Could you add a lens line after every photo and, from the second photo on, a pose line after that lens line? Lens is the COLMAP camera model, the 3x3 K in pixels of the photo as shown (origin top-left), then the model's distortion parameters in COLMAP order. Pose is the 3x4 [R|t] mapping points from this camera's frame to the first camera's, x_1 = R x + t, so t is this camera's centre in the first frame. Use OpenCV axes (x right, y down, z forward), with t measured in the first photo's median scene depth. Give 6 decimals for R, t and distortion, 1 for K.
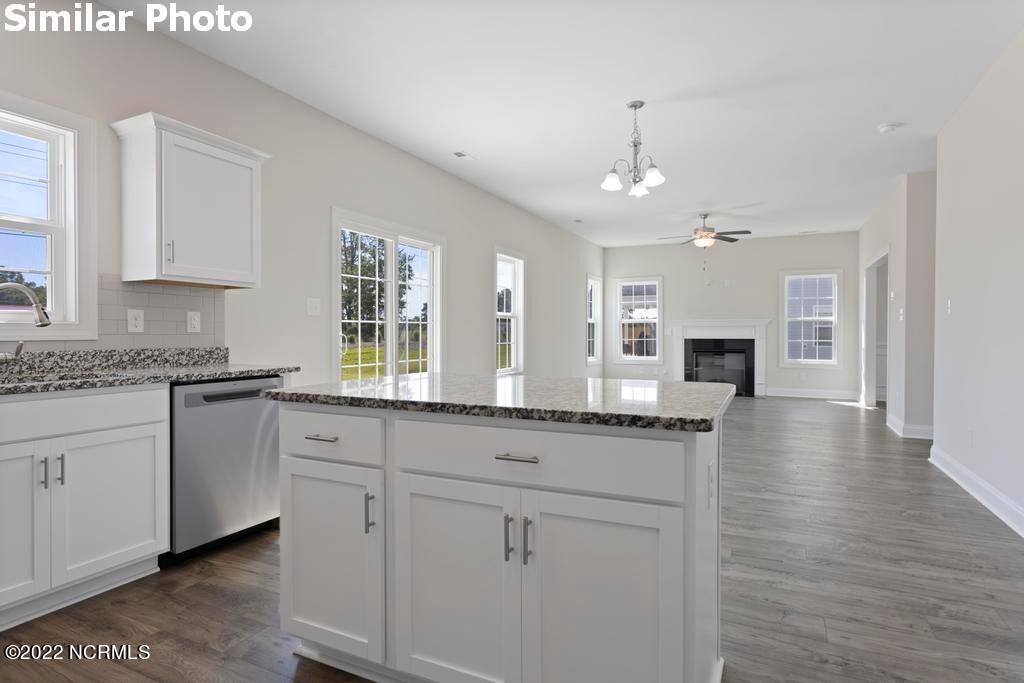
lens RADIAL K [[545.9, 0, 514.2], [0, 545.9, 337.5], [0, 0, 1]] dist [-0.009607, 0.005026]
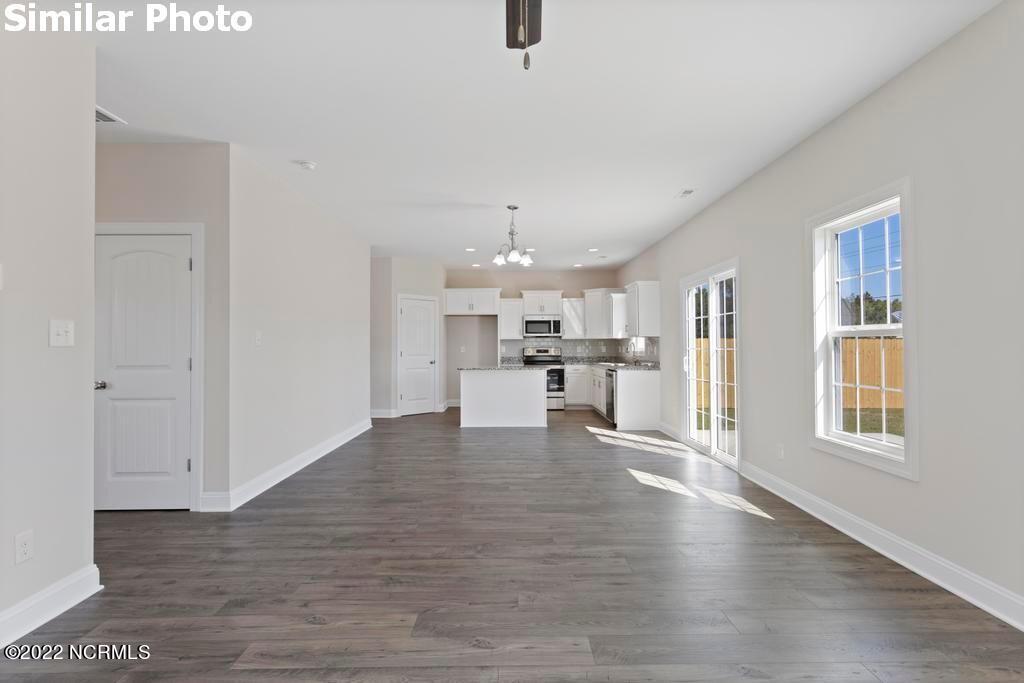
lens RADIAL K [[501.8, 0, 512.9], [0, 501.8, 335.3], [0, 0, 1]] dist [0.010068, -0.001200]
pose [[-0.895994, -0.007362, -0.444006, 1.155944], [-0.001250, 0.999900, -0.014056, -0.074051], [0.444065, -0.012039, -0.895914, 3.099014]]
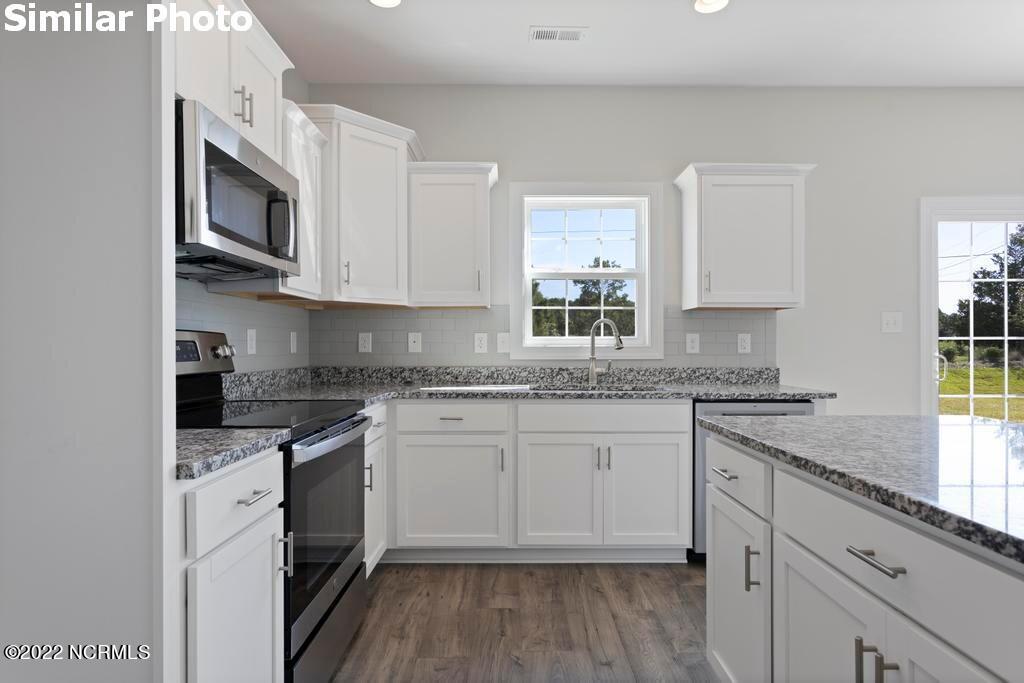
lens RADIAL K [[545.9, 0, 517.5], [0, 545.9, 345.8], [0, 0, 1]] dist [-0.009607, 0.005026]
pose [[0.439480, -0.002179, -0.898249, 0.192352], [-0.006911, 0.999959, -0.005808, -0.016225], [0.898226, 0.008760, 0.439448, 0.147711]]
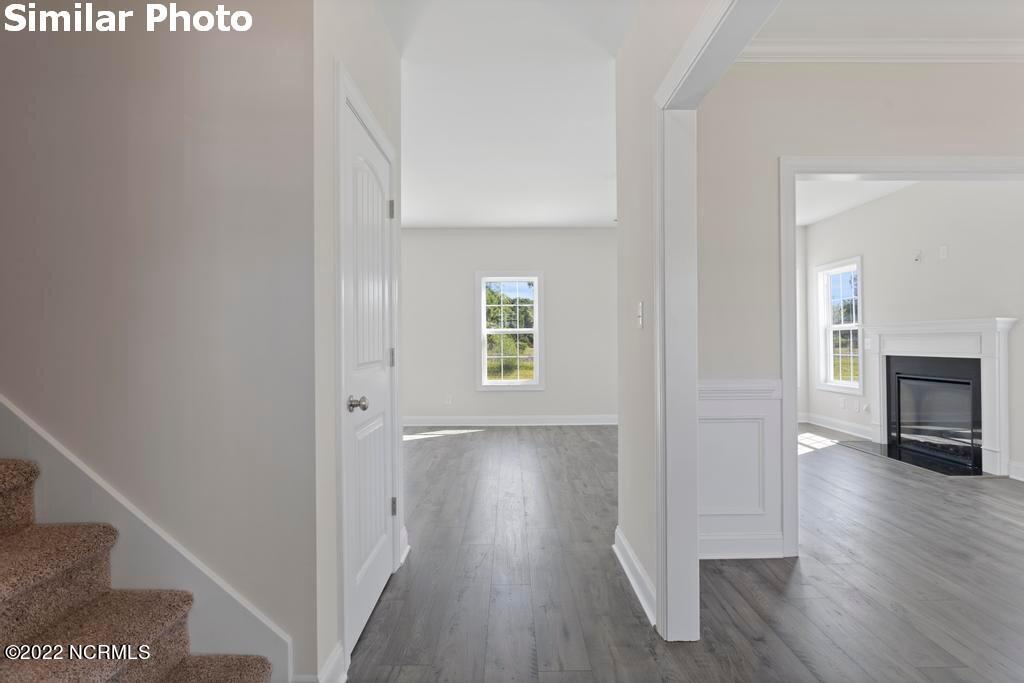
lens RADIAL K [[513.8, 0, 510.4], [0, 513.8, 339.6], [0, 0, 1]] dist [-0.000431, 0.000826]
pose [[0.434250, -0.007941, -0.900758, 2.234185], [0.001513, 0.999966, -0.008086, -0.039613], [0.900791, 0.002149, 0.434247, 1.347549]]
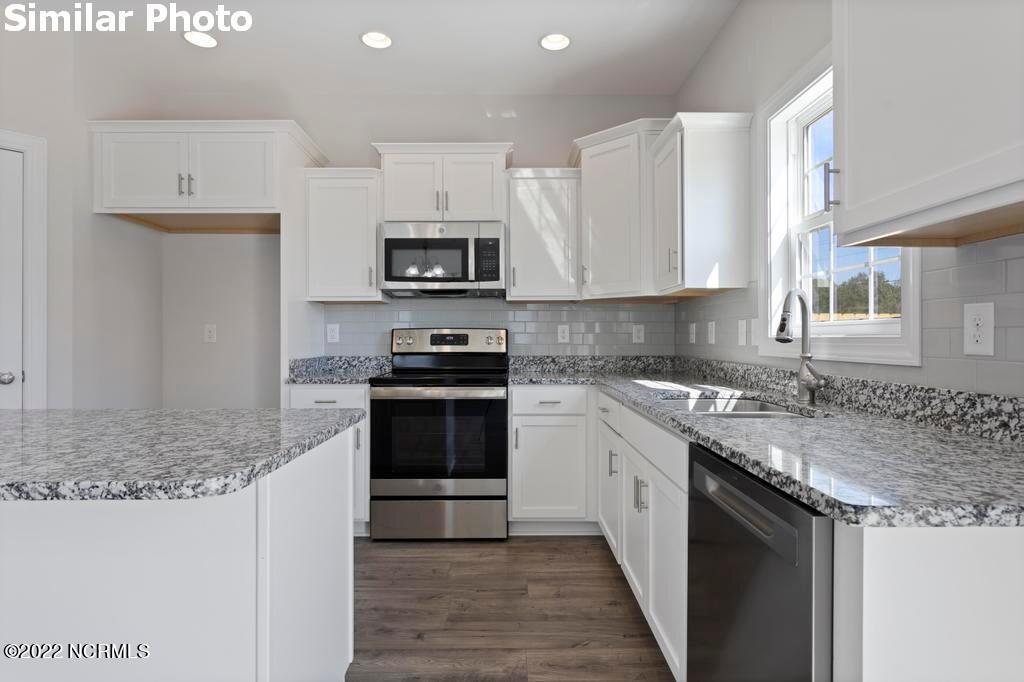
lens RADIAL K [[545.9, 0, 514.5], [0, 545.9, 337.5], [0, 0, 1]] dist [-0.009607, 0.005026]
pose [[-0.896079, 0.000726, -0.443895, -0.157991], [-0.002634, 0.999972, 0.006953, -0.025729], [0.443887, 0.007399, -0.896052, 1.236329]]
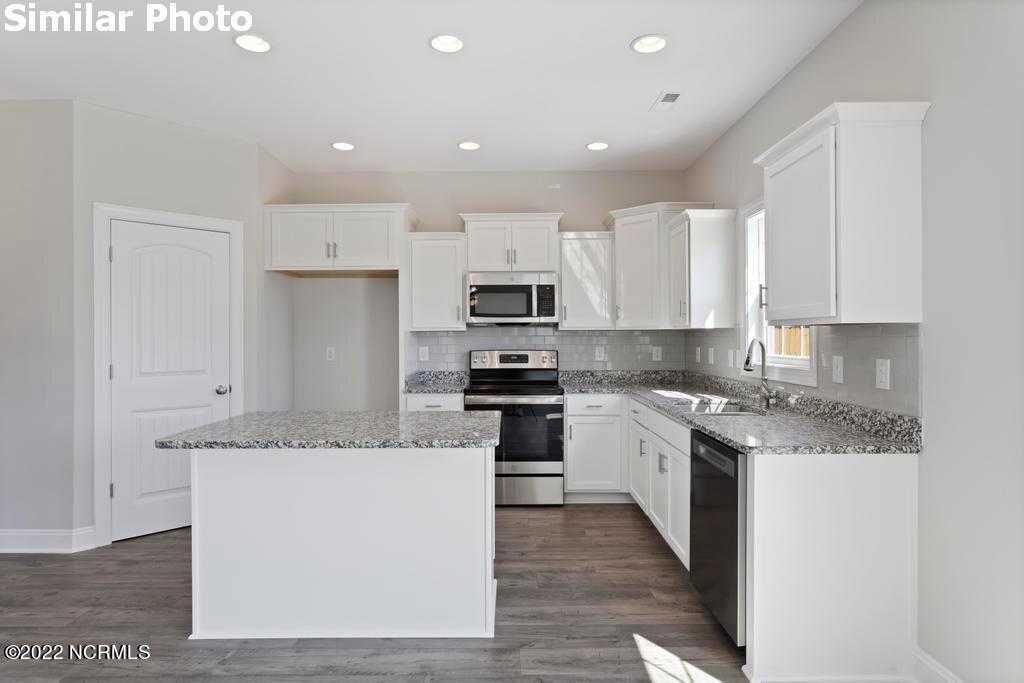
lens RADIAL K [[575.5, 0, 514.8], [0, 575.5, 338.2], [0, 0, 1]] dist [-0.013370, 0.005663]
pose [[-0.898689, 0.004375, -0.438564, 0.174693], [-0.000208, 0.999946, 0.010401, -0.090569], [0.438586, 0.009439, -0.898640, 1.607005]]
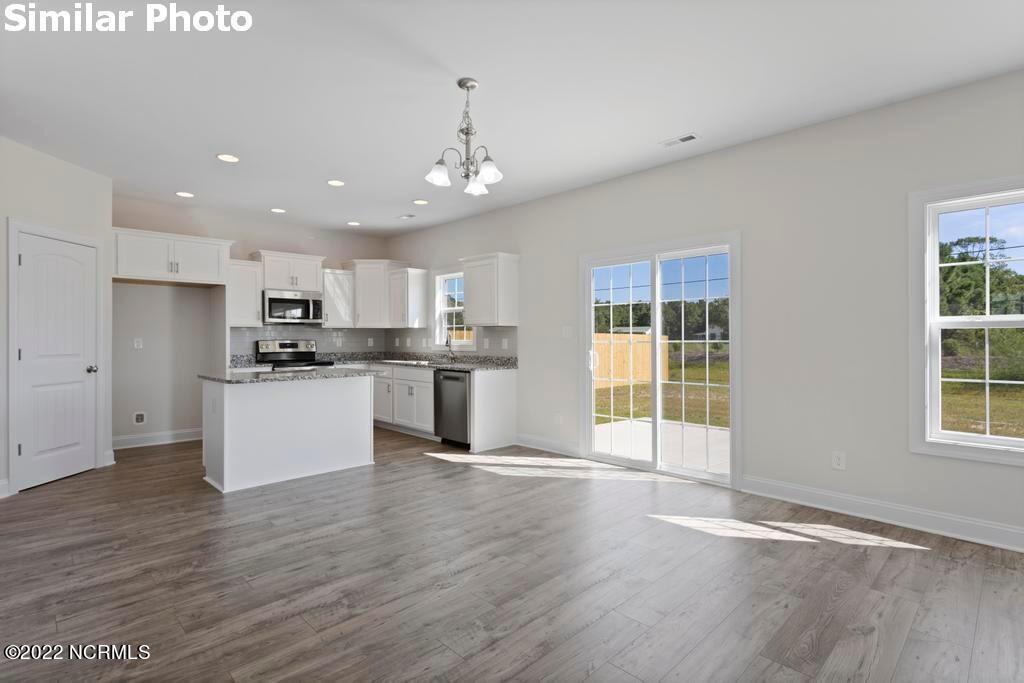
lens RADIAL K [[501.8, 0, 513.4], [0, 501.8, 337.0], [0, 0, 1]] dist [0.010068, -0.001200]
pose [[-0.334262, -0.001090, -0.942479, 1.269592], [-0.007125, 0.999974, 0.001370, -0.062690], [0.942453, 0.007173, -0.334261, 1.825045]]
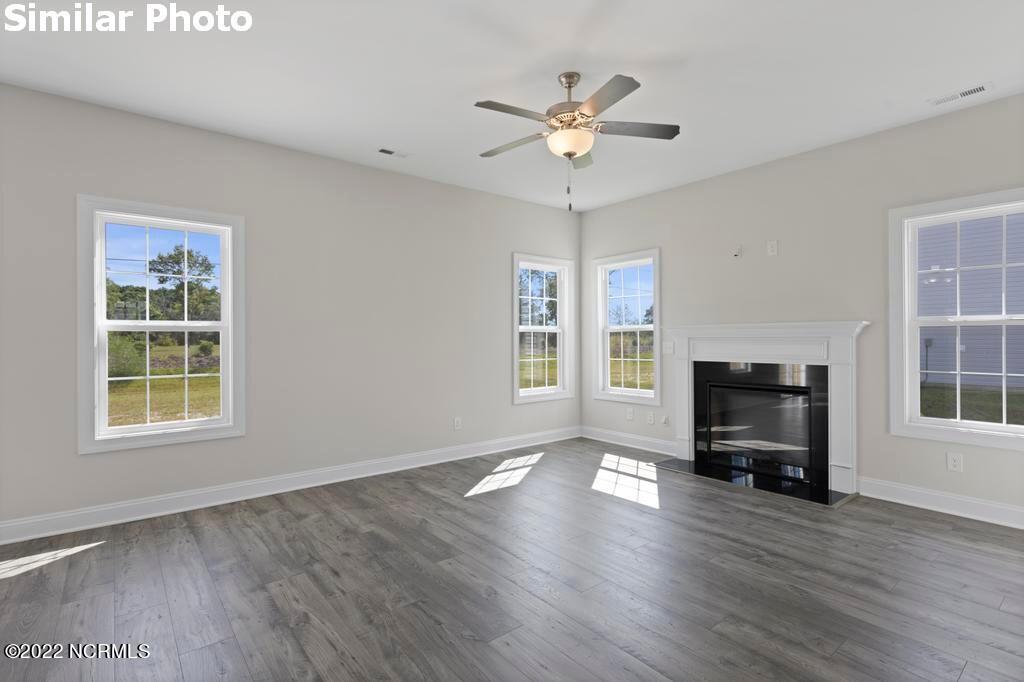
lens RADIAL K [[501.8, 0, 514.2], [0, 501.8, 335.9], [0, 0, 1]] dist [0.010068, -0.001200]
pose [[0.903916, -0.007024, -0.427653, 1.267853], [0.002127, 0.999927, -0.011929, -0.059230], [0.427705, 0.009873, 0.903864, 1.680344]]
